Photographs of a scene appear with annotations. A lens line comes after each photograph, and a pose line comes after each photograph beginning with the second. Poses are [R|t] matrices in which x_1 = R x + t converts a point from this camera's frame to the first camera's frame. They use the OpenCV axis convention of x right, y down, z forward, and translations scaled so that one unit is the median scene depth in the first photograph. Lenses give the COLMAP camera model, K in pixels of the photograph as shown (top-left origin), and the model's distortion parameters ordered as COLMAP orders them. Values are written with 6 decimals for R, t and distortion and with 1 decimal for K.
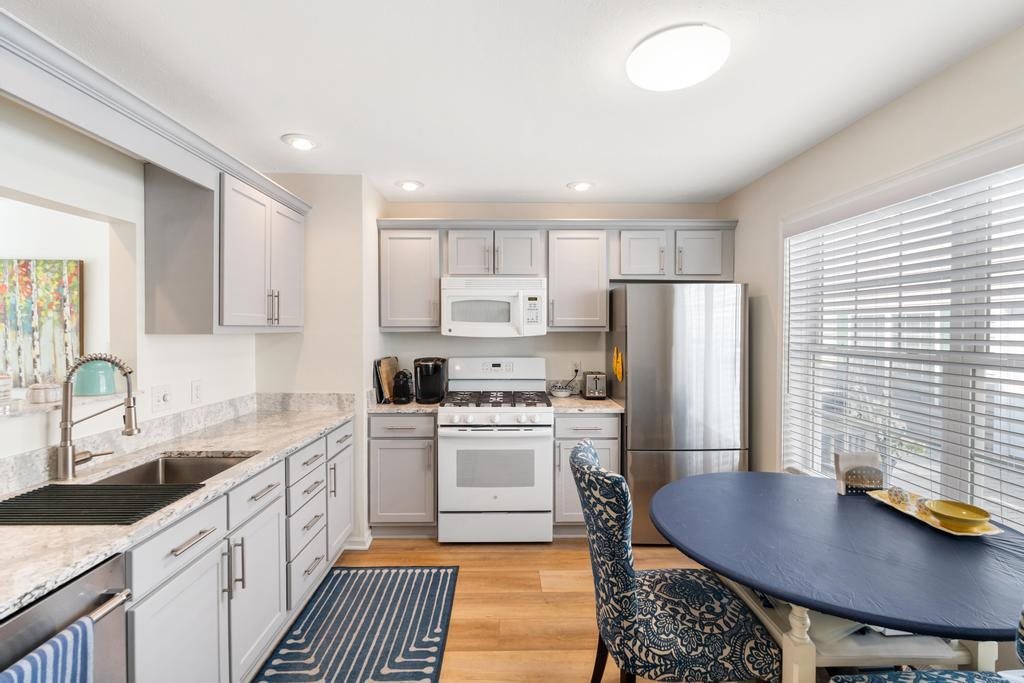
lens RADIAL K [[458.7, 0, 513.4], [0, 458.7, 334.1], [0, 0, 1]] dist [-0.001522, 0.000049]
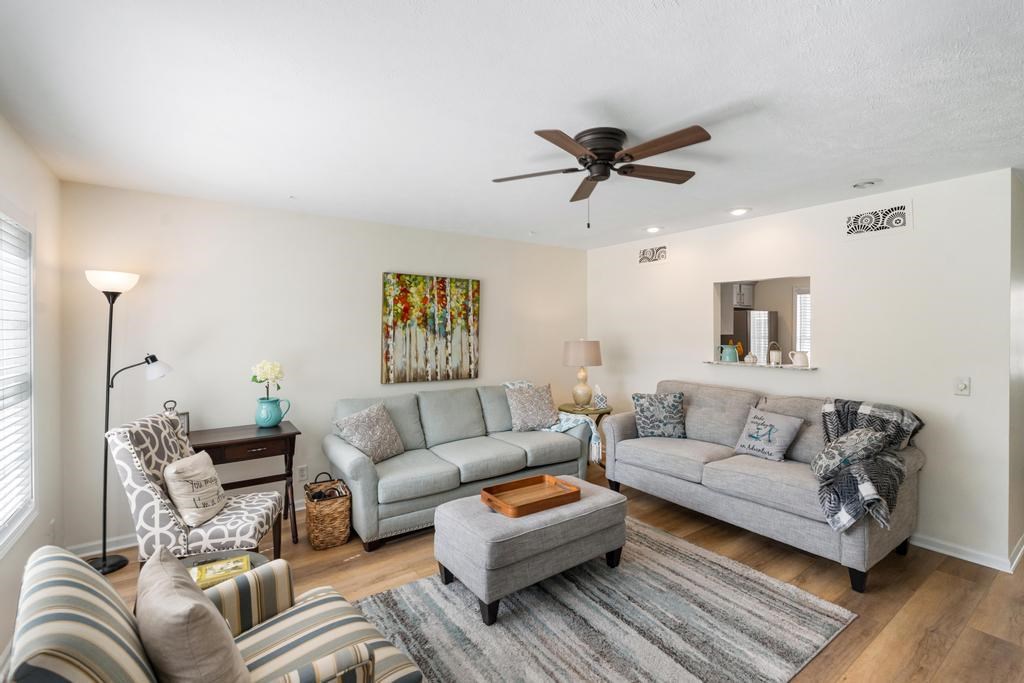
lens RADIAL K [[458.7, 0, 508.8], [0, 458.7, 332.3], [0, 0, 1]] dist [-0.001522, 0.000049]
pose [[0.829385, -0.005081, 0.558655, -1.604869], [0.008122, 0.999963, -0.002963, -0.007955], [-0.558619, 0.006995, 0.829395, -0.131506]]
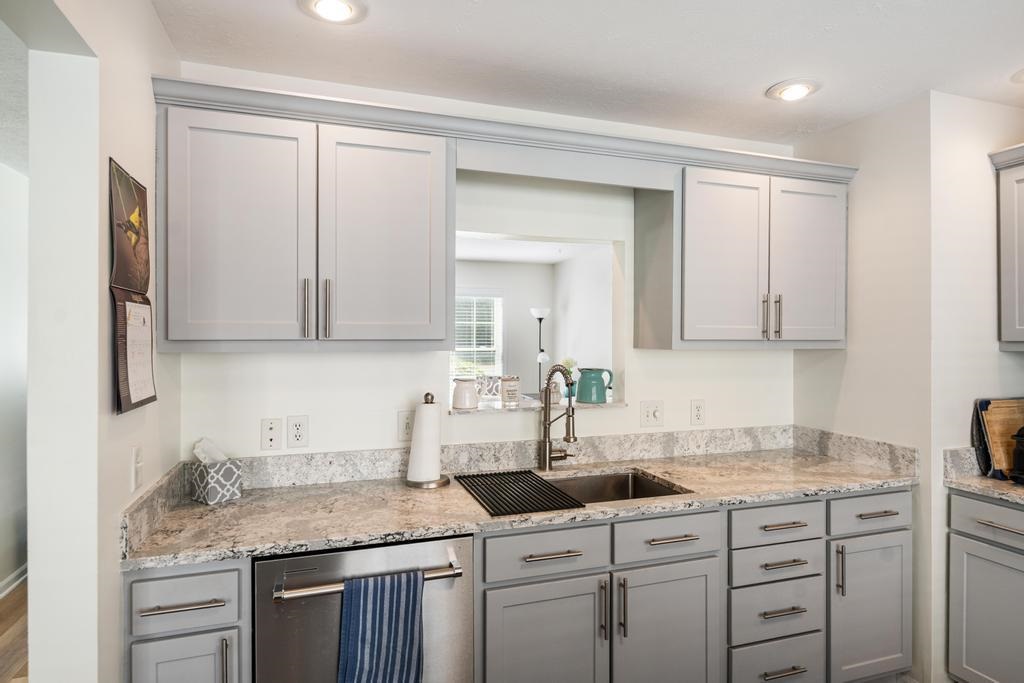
lens RADIAL K [[574.2, 0, 515.3], [0, 574.2, 339.3], [0, 0, 1]] dist [0.002263, 0.001069]
pose [[0.325207, 0.004909, -0.945630, 0.339375], [-0.015876, 0.999874, -0.000269, -0.016460], [0.945510, 0.015101, 0.325244, 0.369025]]
